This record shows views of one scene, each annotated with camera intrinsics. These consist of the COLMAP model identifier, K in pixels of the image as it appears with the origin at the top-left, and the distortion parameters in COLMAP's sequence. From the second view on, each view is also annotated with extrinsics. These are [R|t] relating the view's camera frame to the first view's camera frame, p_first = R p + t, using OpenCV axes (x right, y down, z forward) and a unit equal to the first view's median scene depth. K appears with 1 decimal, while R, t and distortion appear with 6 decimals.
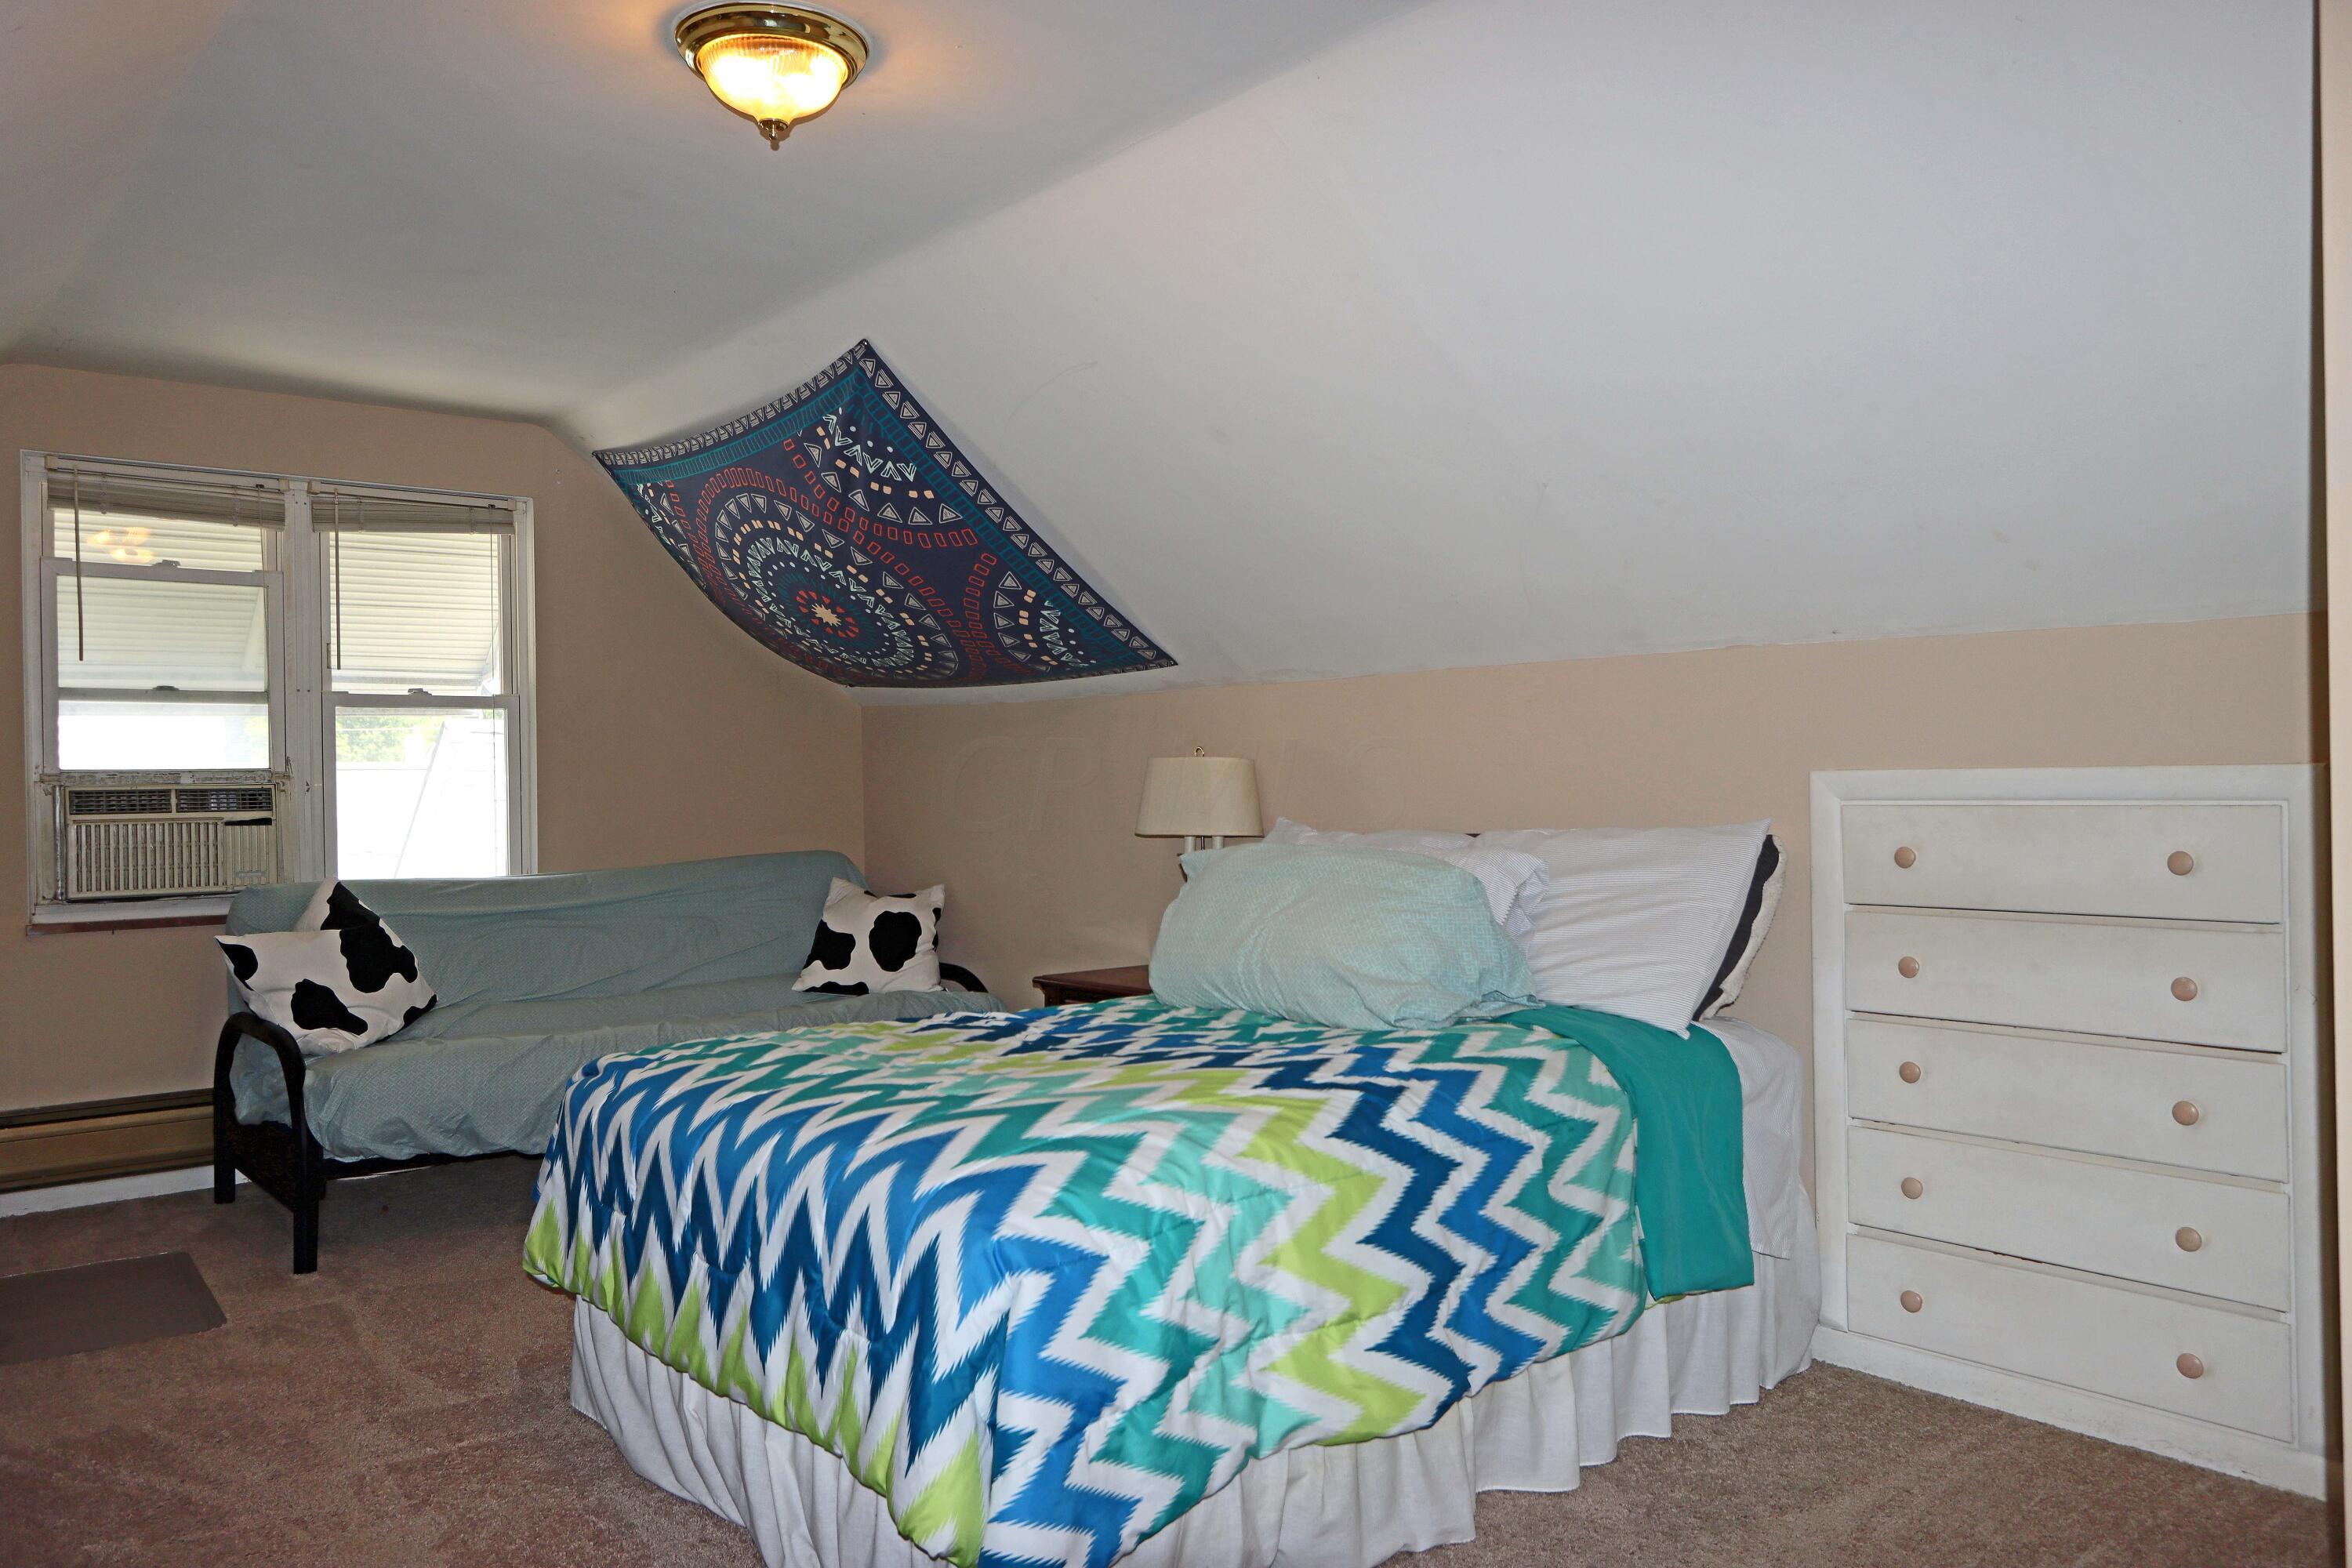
lens RADIAL K [[1710.9, 0, 1177.4], [0, 1710.9, 783.6], [0, 0, 1]] dist [-0.018041, 0.012744]
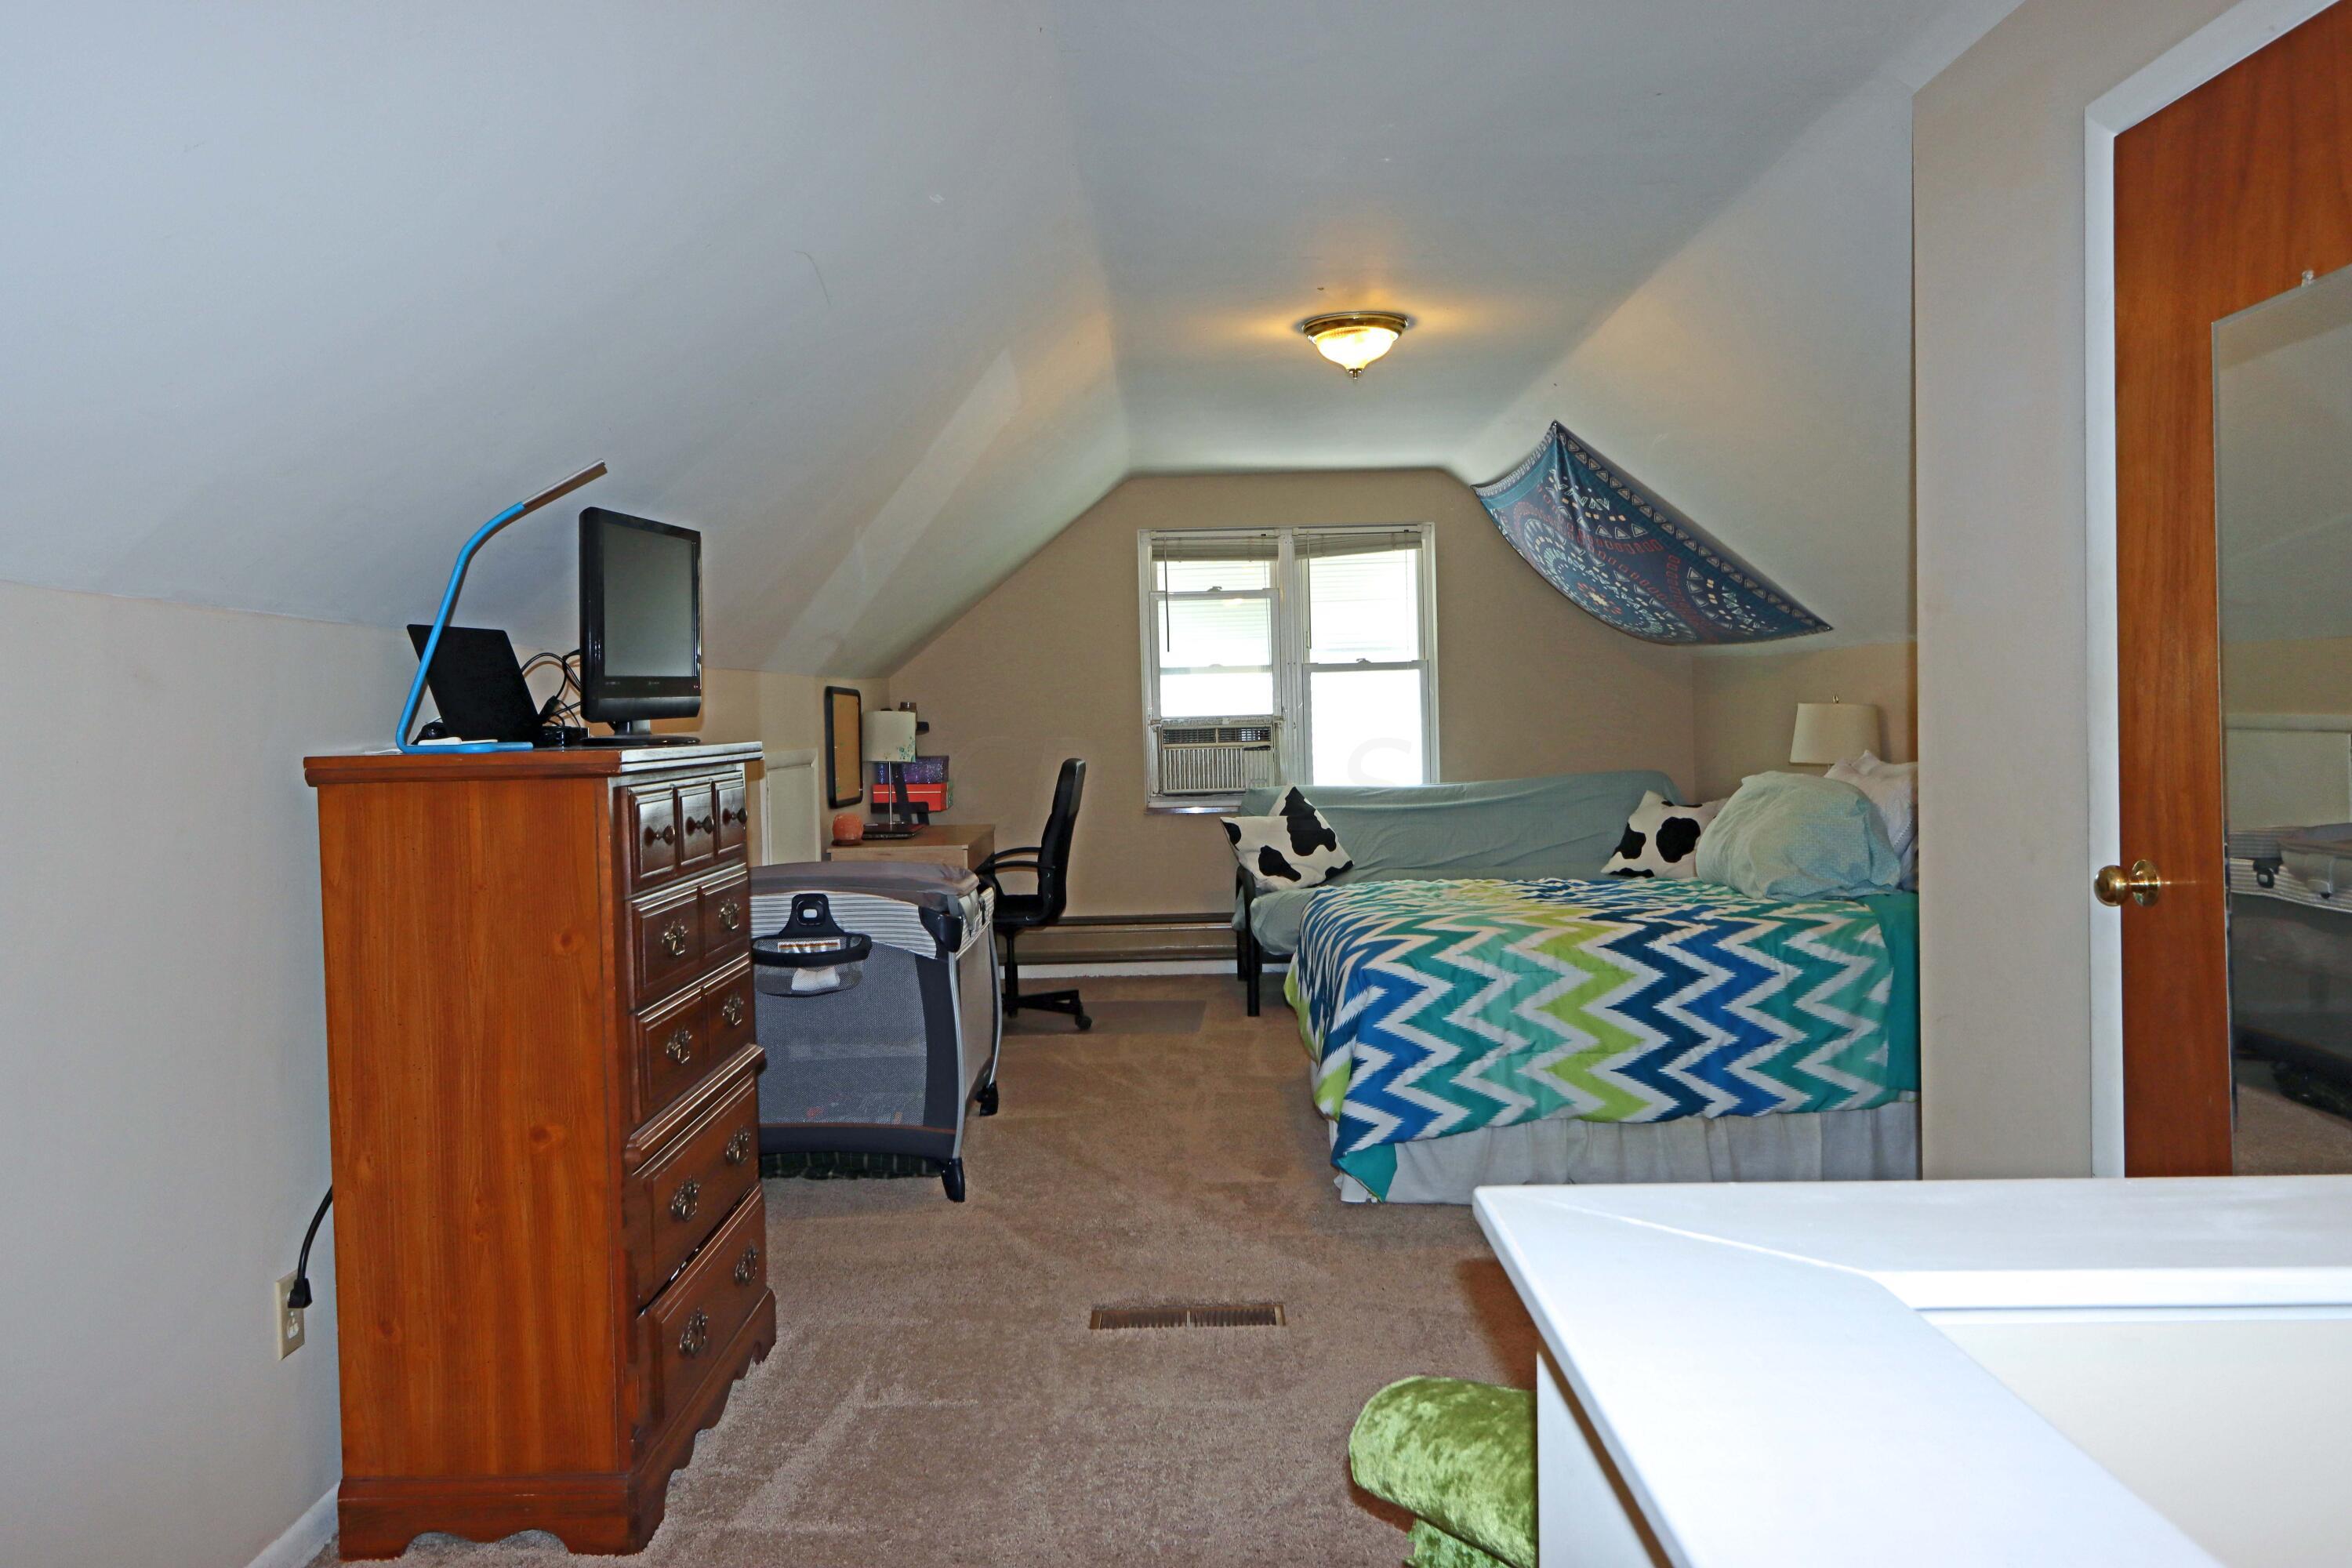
lens RADIAL K [[1710.9, 0, 1175.3], [0, 1710.9, 781.0], [0, 0, 1]] dist [-0.018041, 0.012744]
pose [[0.769845, 0.017757, -0.637984, 0.463765], [0.014842, 0.998844, 0.045711, -0.023325], [0.638058, -0.044659, 0.768692, -0.314147]]
